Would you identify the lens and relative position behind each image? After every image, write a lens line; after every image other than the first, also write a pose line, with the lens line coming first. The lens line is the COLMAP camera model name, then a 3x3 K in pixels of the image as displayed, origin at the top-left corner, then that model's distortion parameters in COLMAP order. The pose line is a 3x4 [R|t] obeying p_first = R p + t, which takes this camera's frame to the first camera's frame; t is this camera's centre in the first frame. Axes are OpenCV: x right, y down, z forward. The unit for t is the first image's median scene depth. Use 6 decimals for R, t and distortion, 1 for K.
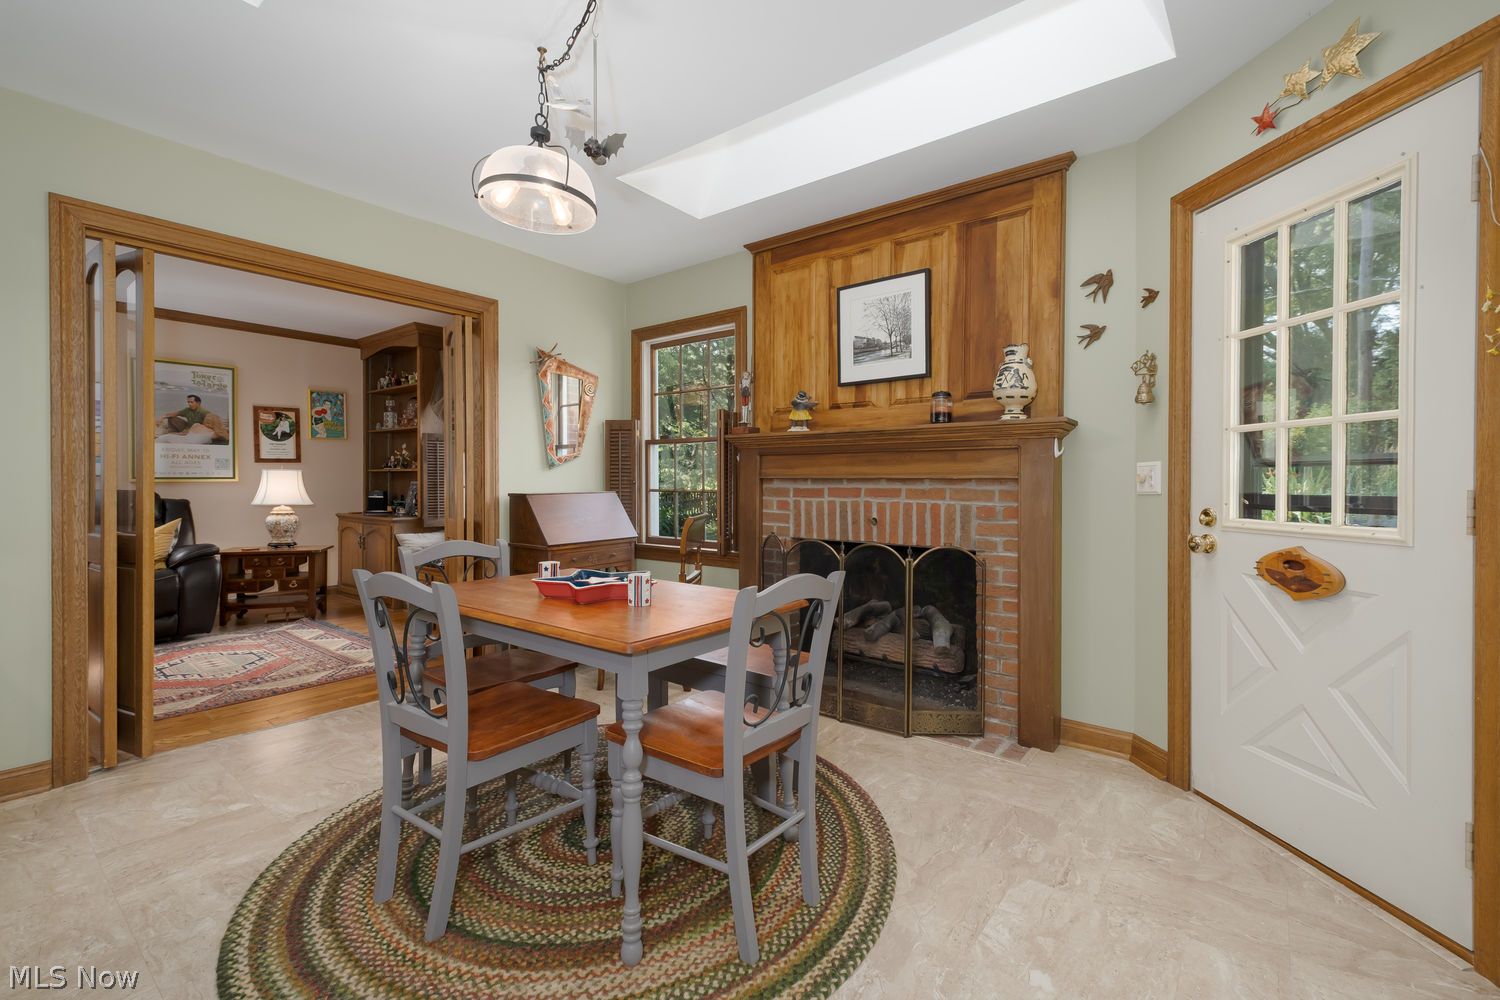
lens RADIAL K [[663.0, 0, 754.4], [0, 663.0, 481.1], [0, 0, 1]] dist [0.020826, -0.003293]
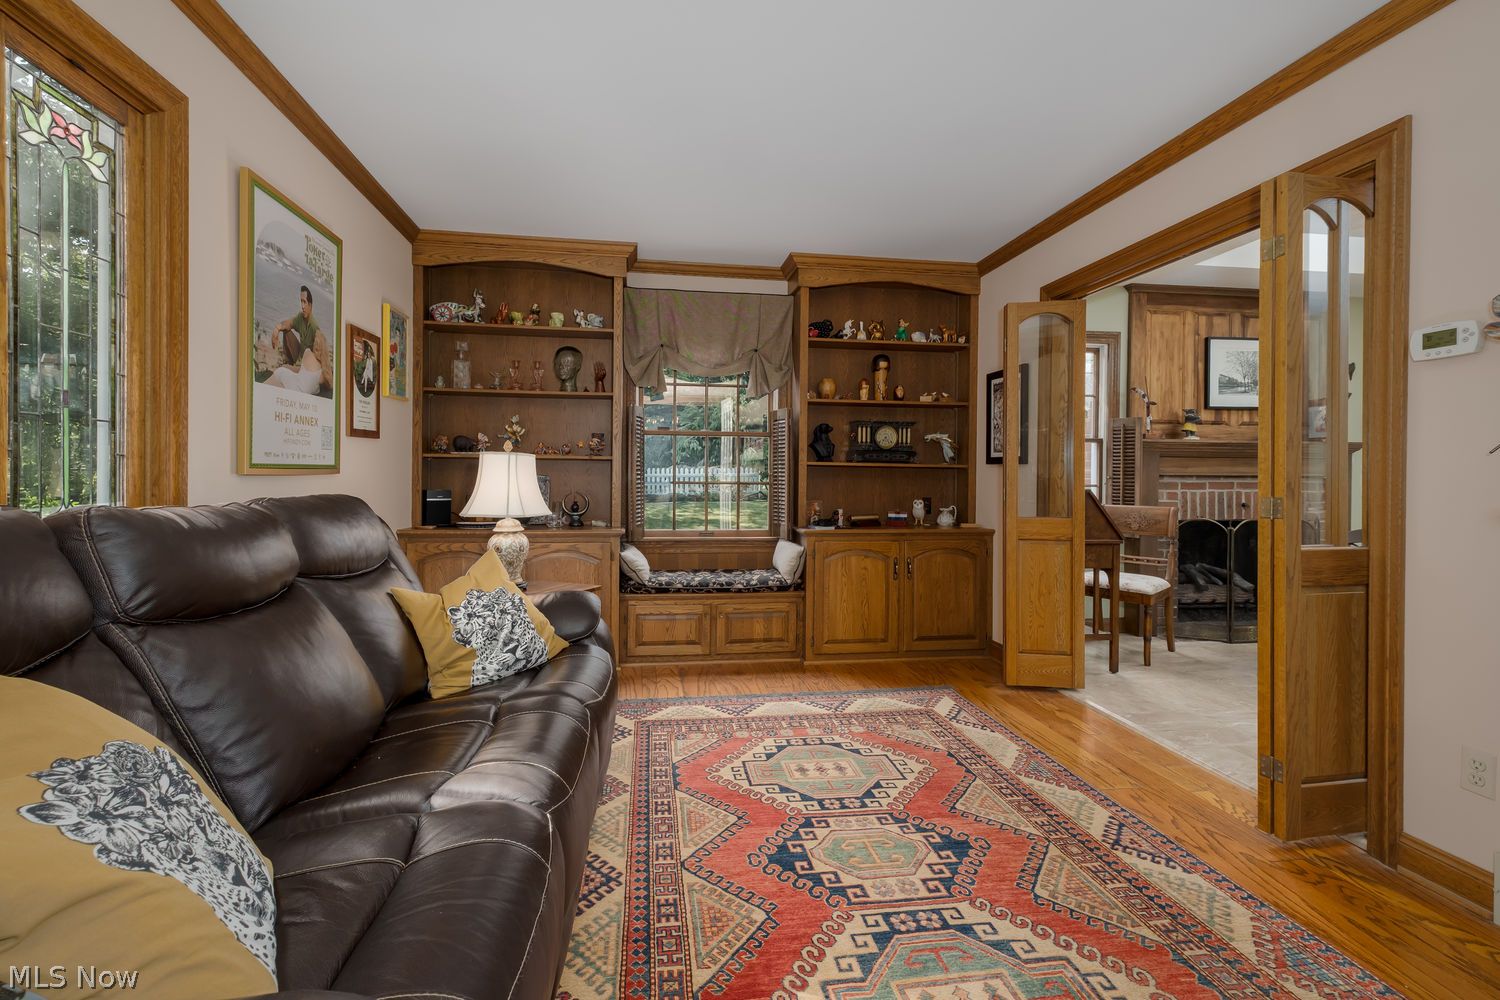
lens RADIAL K [[663.0, 0, 753.7], [0, 663.0, 488.9], [0, 0, 1]] dist [0.020826, -0.003293]
pose [[0.675461, -0.015621, 0.737230, -1.645422], [-0.004325, 0.999674, 0.025144, -0.006964], [-0.737383, -0.020173, 0.675174, 0.802442]]
